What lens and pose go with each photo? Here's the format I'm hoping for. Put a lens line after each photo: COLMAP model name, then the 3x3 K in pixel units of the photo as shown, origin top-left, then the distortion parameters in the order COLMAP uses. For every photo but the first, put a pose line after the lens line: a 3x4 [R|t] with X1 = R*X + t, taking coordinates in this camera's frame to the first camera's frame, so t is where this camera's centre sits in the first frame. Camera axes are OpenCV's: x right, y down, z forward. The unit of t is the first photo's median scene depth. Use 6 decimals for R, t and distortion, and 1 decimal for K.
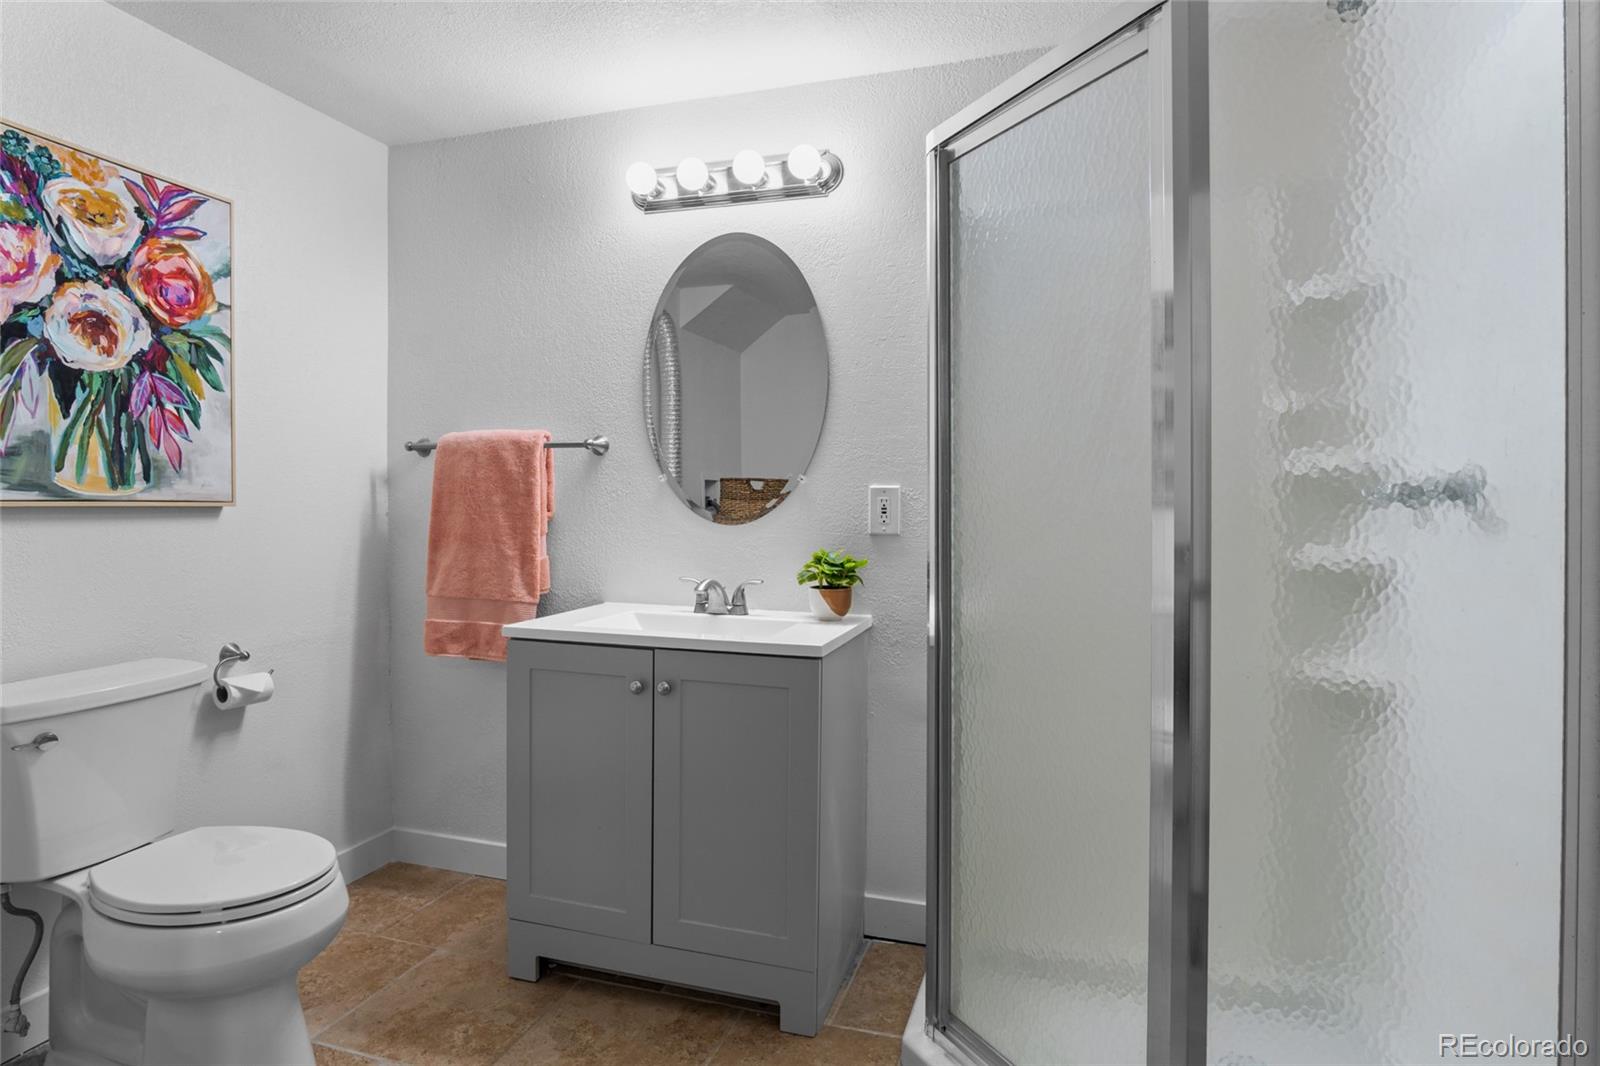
lens RADIAL K [[886.1, 0, 759.9], [0, 886.1, 497.8], [0, 0, 1]] dist [-0.028393, 0.001536]
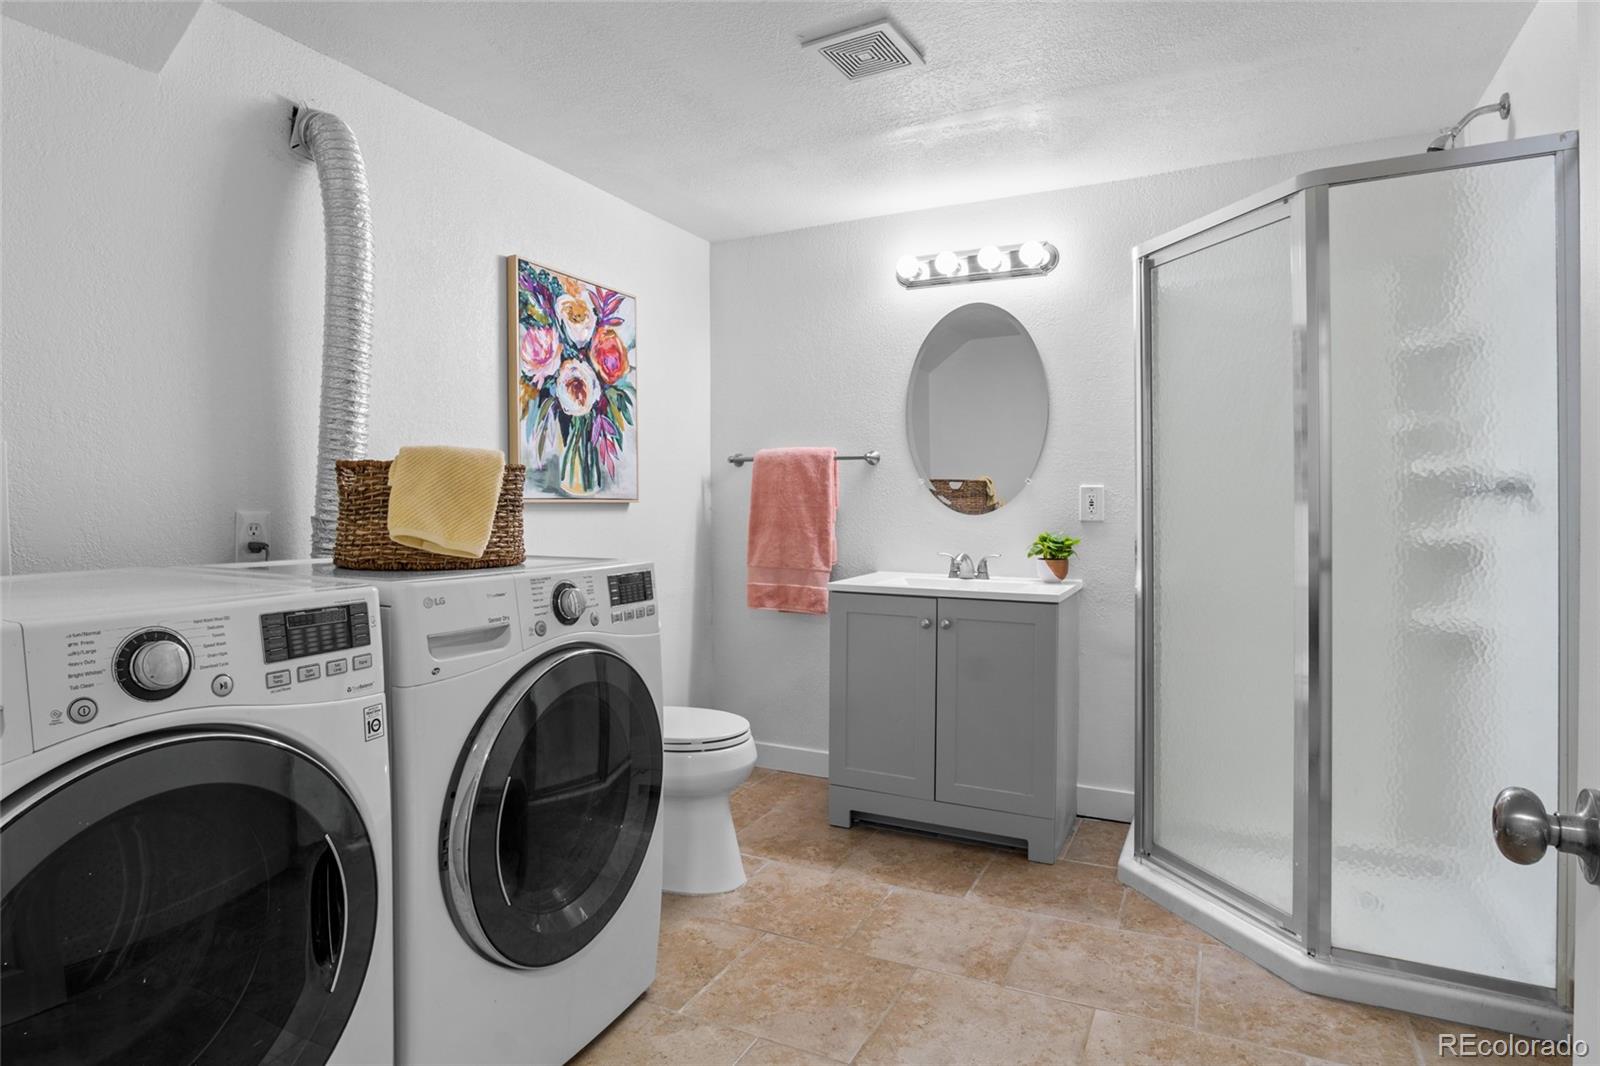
lens RADIAL K [[886.1, 0, 759.9], [0, 886.1, 497.8], [0, 0, 1]] dist [-0.028393, 0.001536]
pose [[0.989501, -0.005202, -0.144435, -0.189104], [0.005189, 0.999986, -0.000465, 0.003665], [0.144436, -0.000289, 0.989514, -0.473893]]
